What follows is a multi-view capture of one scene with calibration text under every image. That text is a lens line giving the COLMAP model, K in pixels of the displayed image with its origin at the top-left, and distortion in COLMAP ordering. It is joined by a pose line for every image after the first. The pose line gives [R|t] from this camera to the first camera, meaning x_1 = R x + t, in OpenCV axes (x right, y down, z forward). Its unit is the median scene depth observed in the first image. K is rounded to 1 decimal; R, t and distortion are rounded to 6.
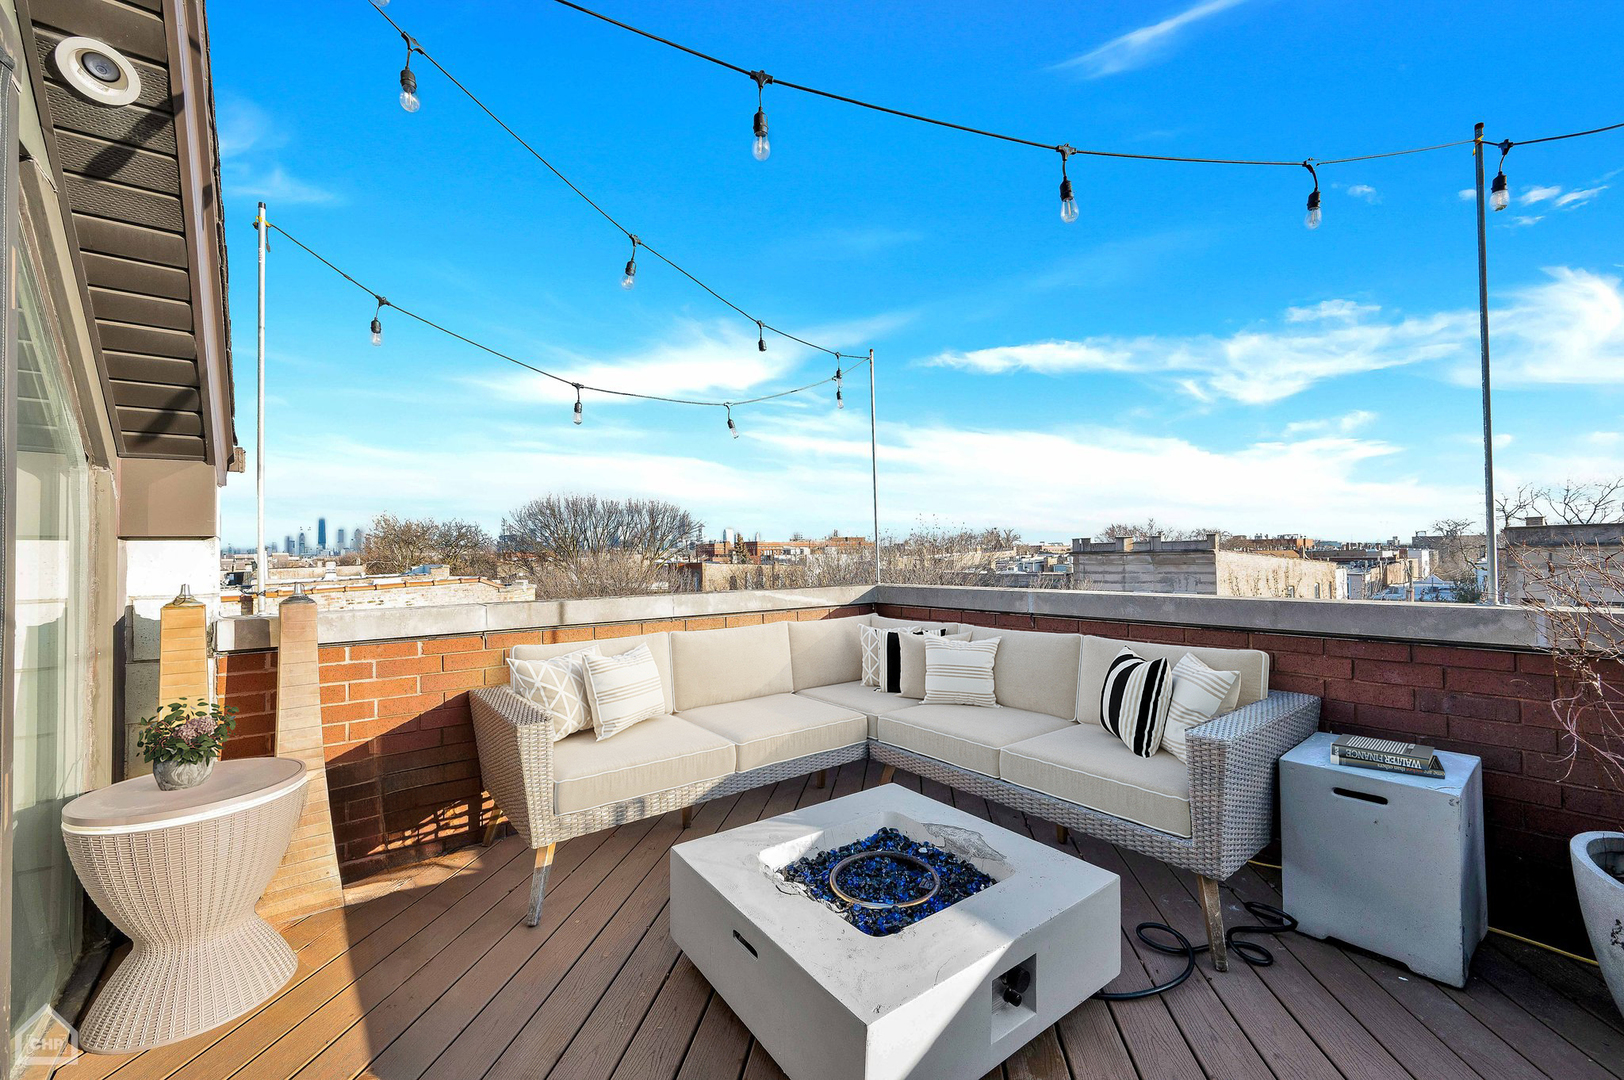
lens RADIAL K [[648.9, 0, 813.5], [0, 648.9, 549.6], [0, 0, 1]] dist [-0.006698, -0.000108]
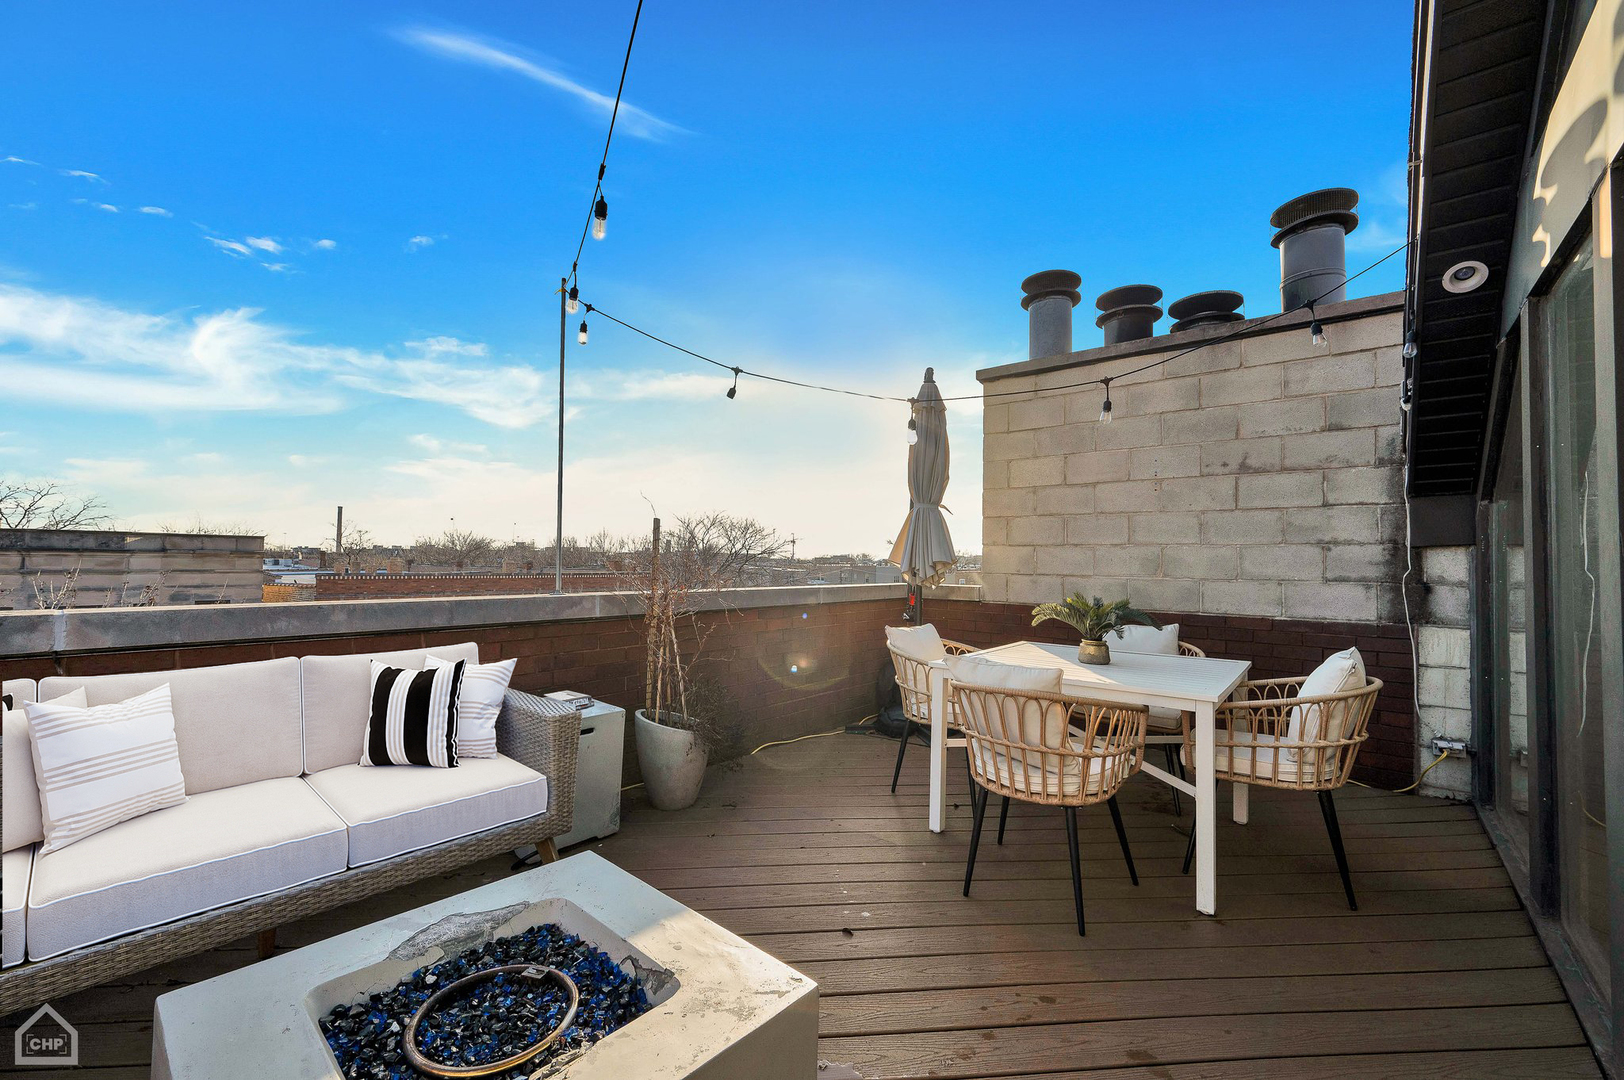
lens RADIAL K [[648.9, 0, 813.5], [0, 648.9, 549.6], [0, 0, 1]] dist [-0.006698, -0.000108]
pose [[-0.199786, 0.027821, 0.979444, -0.522064], [-0.019400, 0.999289, -0.032342, 0.017556], [-0.979647, -0.025463, -0.199104, 0.651326]]
